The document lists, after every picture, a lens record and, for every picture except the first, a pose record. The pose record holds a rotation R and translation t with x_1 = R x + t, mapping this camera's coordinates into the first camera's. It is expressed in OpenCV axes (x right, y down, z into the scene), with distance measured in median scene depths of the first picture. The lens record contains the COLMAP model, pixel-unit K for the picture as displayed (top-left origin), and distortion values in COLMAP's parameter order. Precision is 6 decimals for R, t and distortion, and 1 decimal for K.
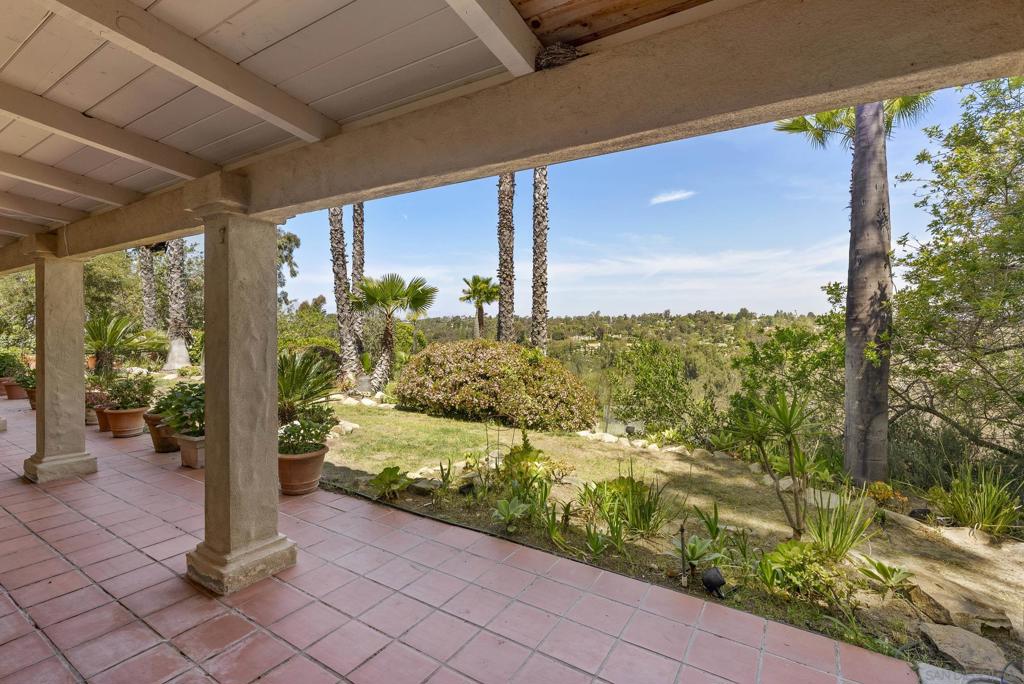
lens RADIAL K [[477.3, 0, 512.0], [0, 477.3, 342.0], [0, 0, 1]] dist [-0.000181, -0.000106]
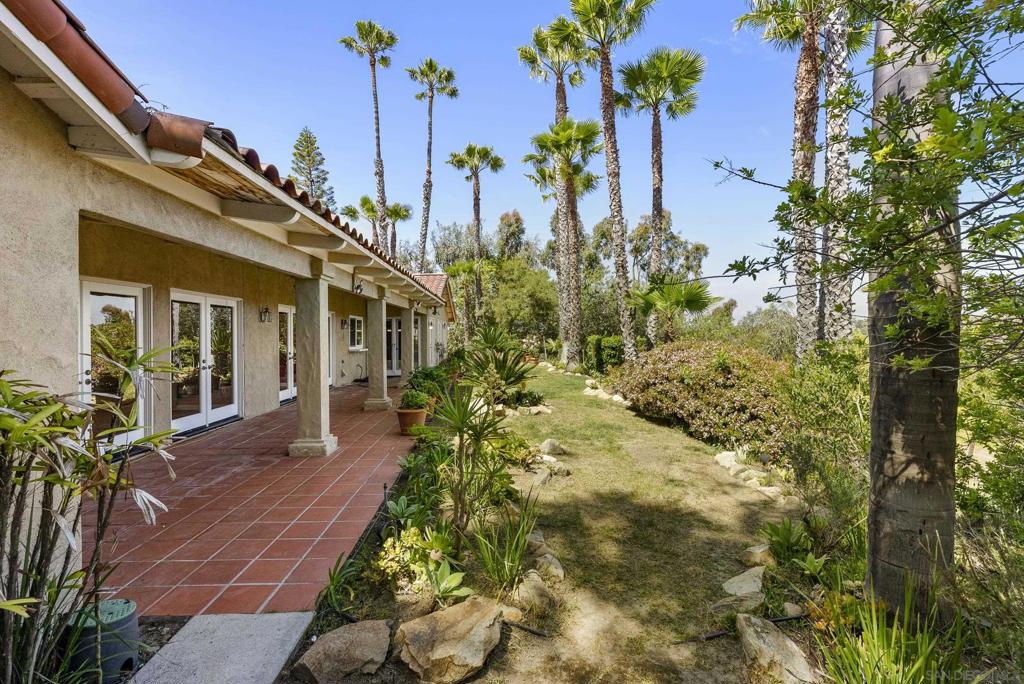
lens RADIAL K [[477.3, 0, 512.0], [0, 477.3, 342.0], [0, 0, 1]] dist [-0.000181, -0.000106]
pose [[0.553313, 0.000035, -0.832974, 0.488778], [-0.009883, 0.999930, -0.006524, 0.005335], [0.832915, 0.011842, 0.553274, 0.183650]]
